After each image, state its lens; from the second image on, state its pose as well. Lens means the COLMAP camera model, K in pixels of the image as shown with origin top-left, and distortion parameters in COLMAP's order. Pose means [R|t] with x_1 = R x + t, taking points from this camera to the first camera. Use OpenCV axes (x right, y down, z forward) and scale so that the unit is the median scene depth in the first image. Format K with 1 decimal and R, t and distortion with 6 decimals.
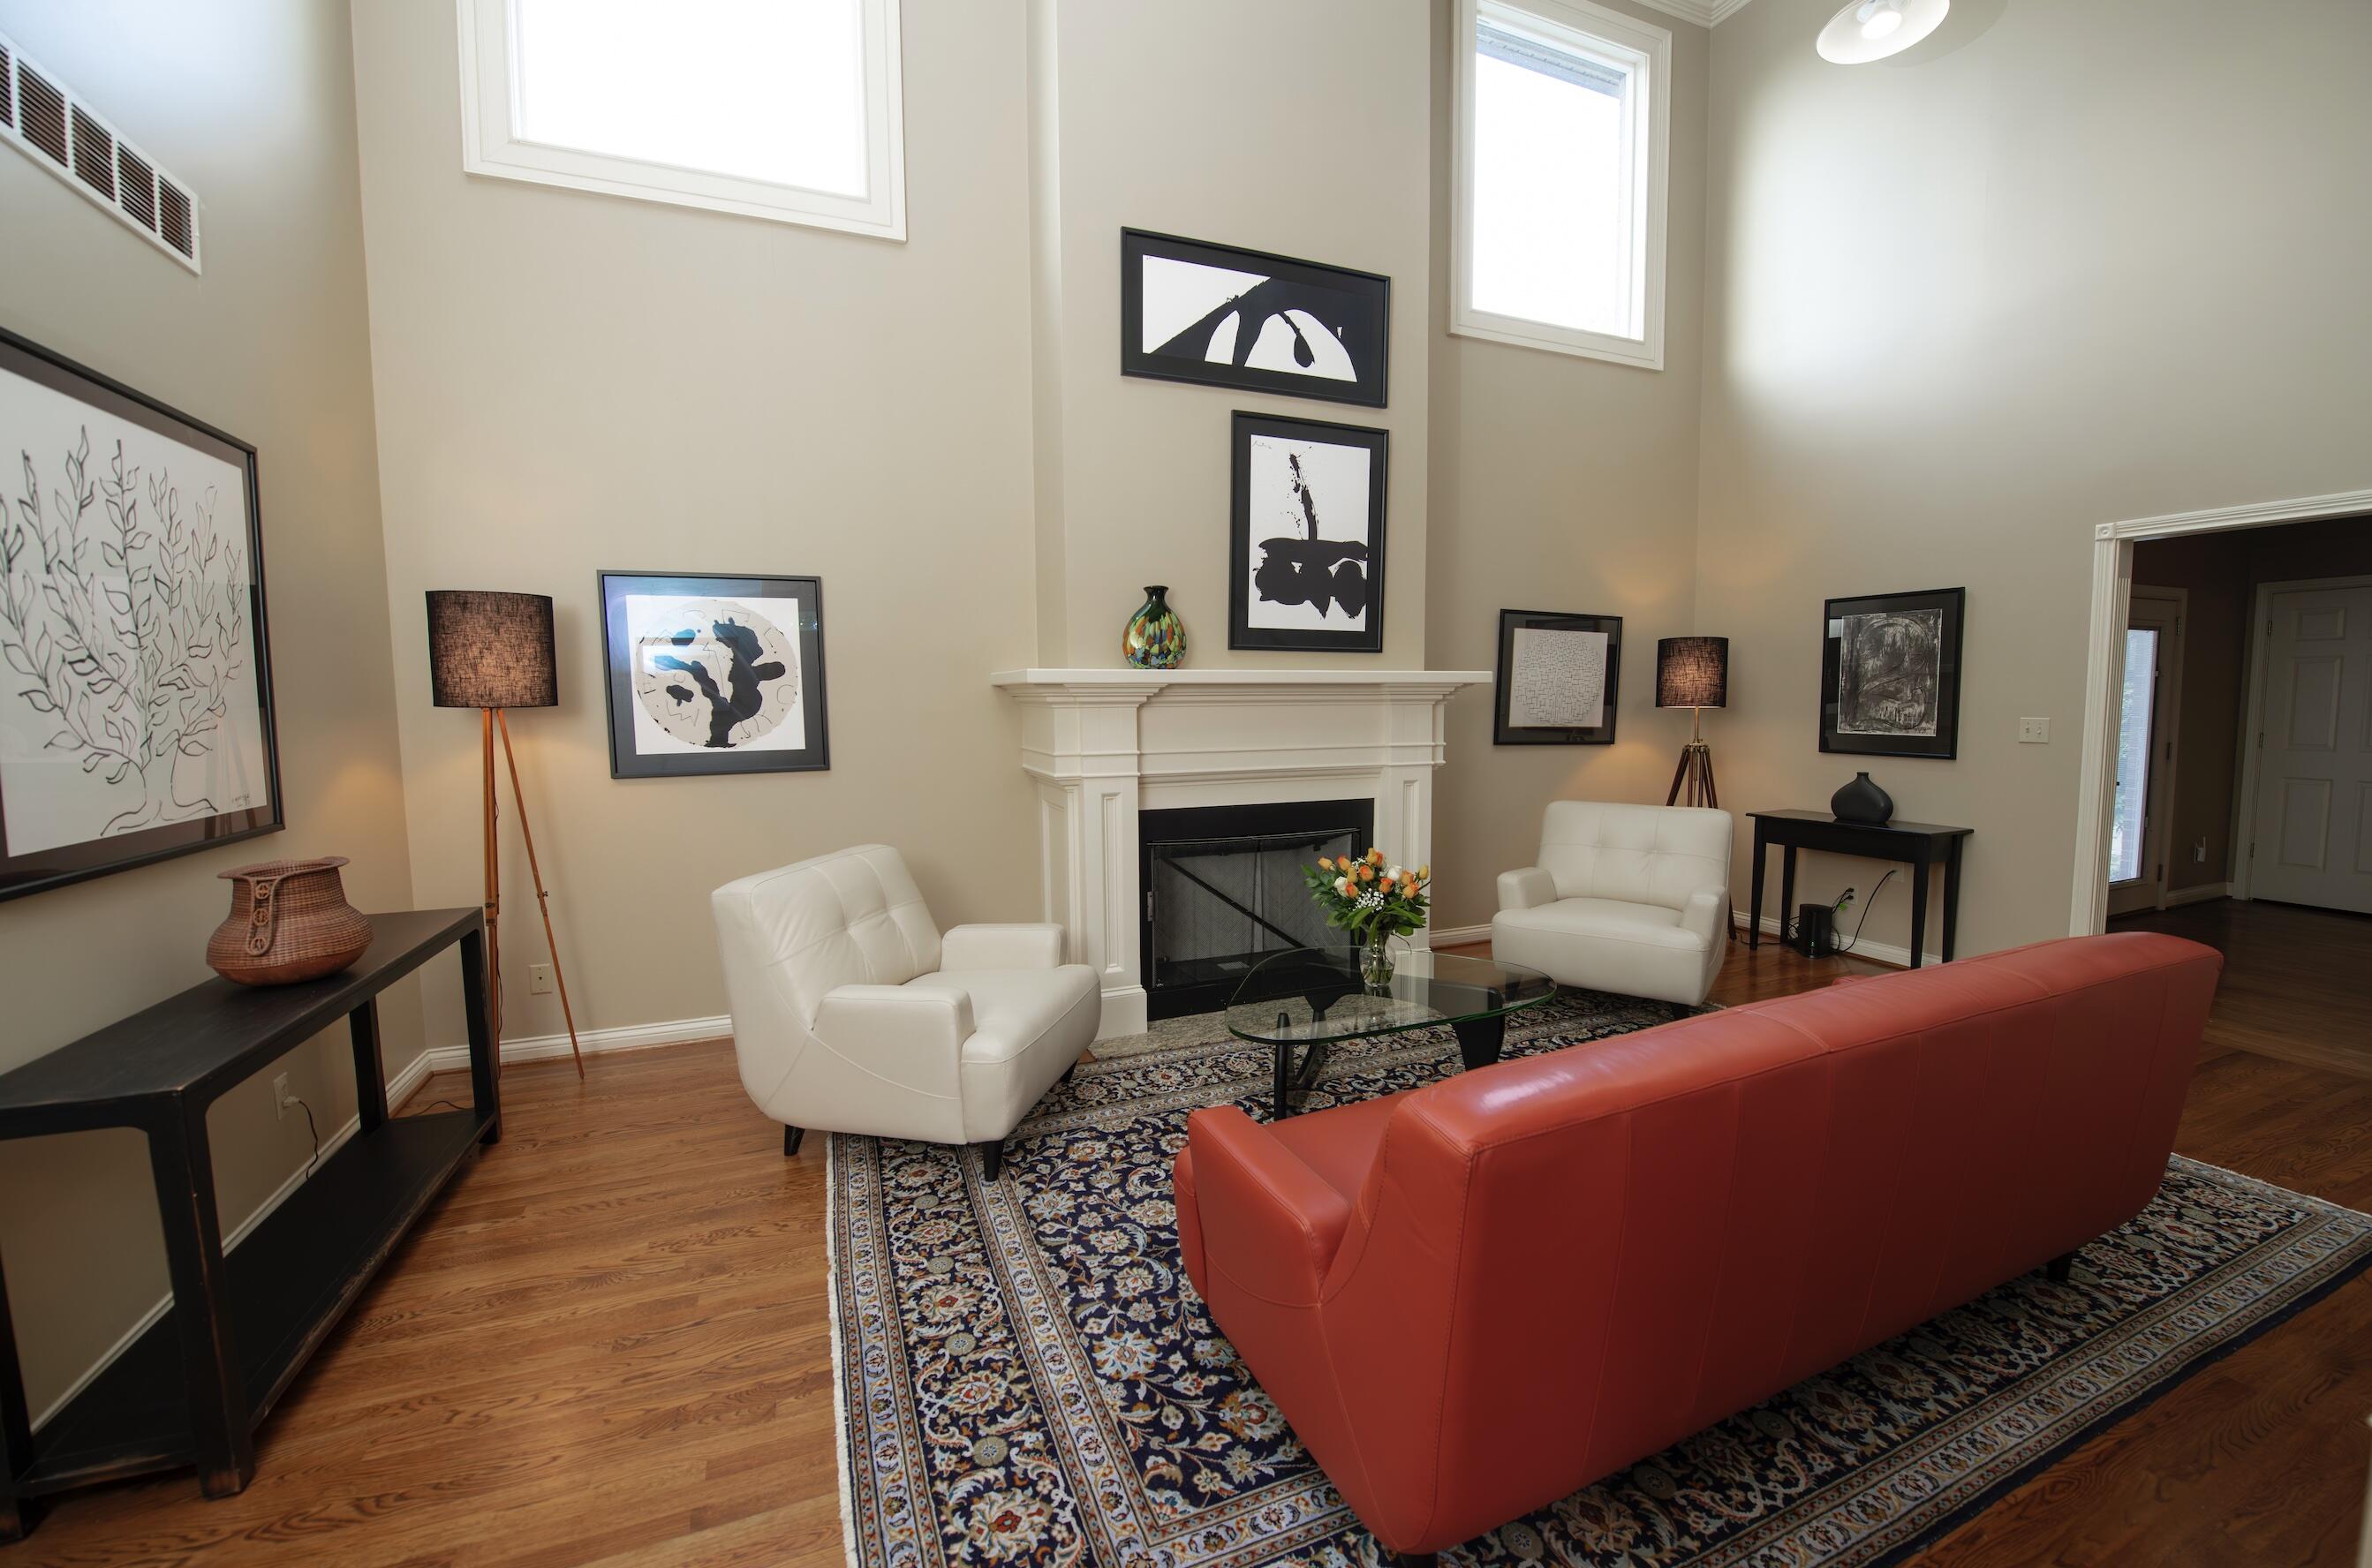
lens RADIAL K [[948.9, 0, 1197.0], [0, 948.9, 782.9], [0, 0, 1]] dist [-0.019247, -0.000352]
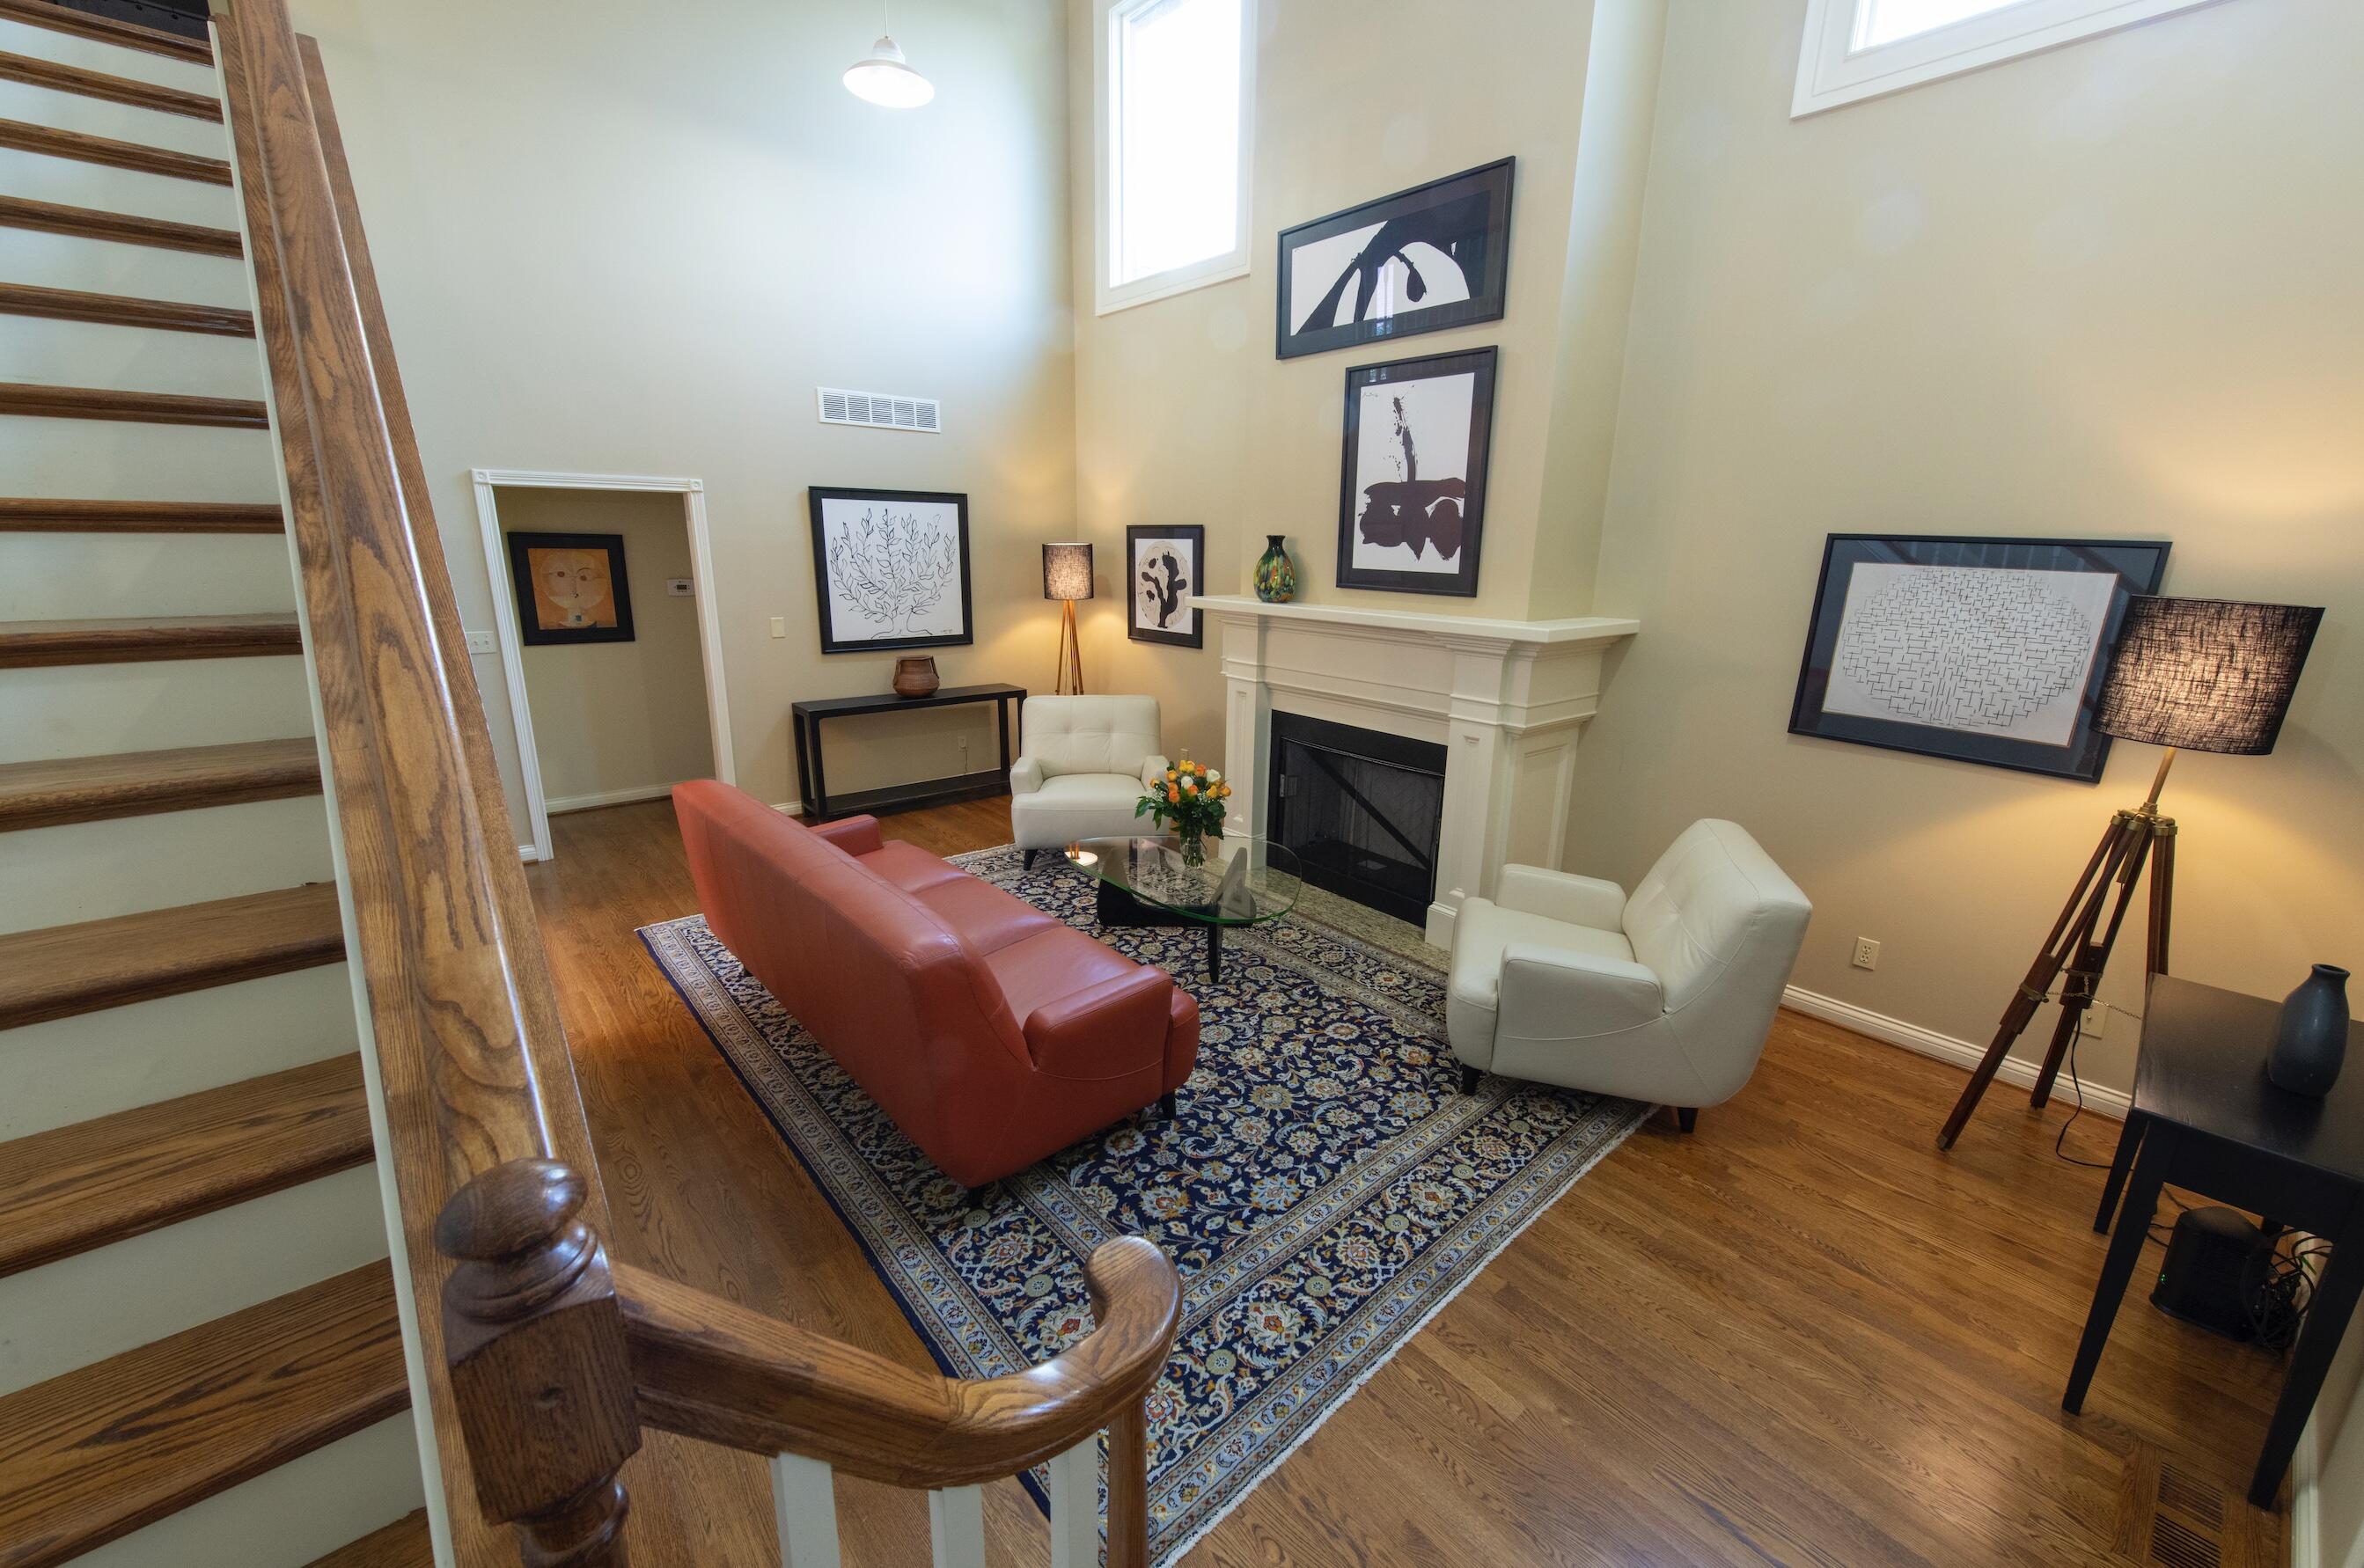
lens RADIAL K [[924.4, 0, 1186.4], [0, 924.4, 781.9], [0, 0, 1]] dist [0.007602, -0.000195]
pose [[0.312574, 0.255415, -0.914910, 1.058898], [-0.103030, 0.966605, 0.234647, -0.156405], [0.944289, 0.020919, 0.328451, 0.463209]]
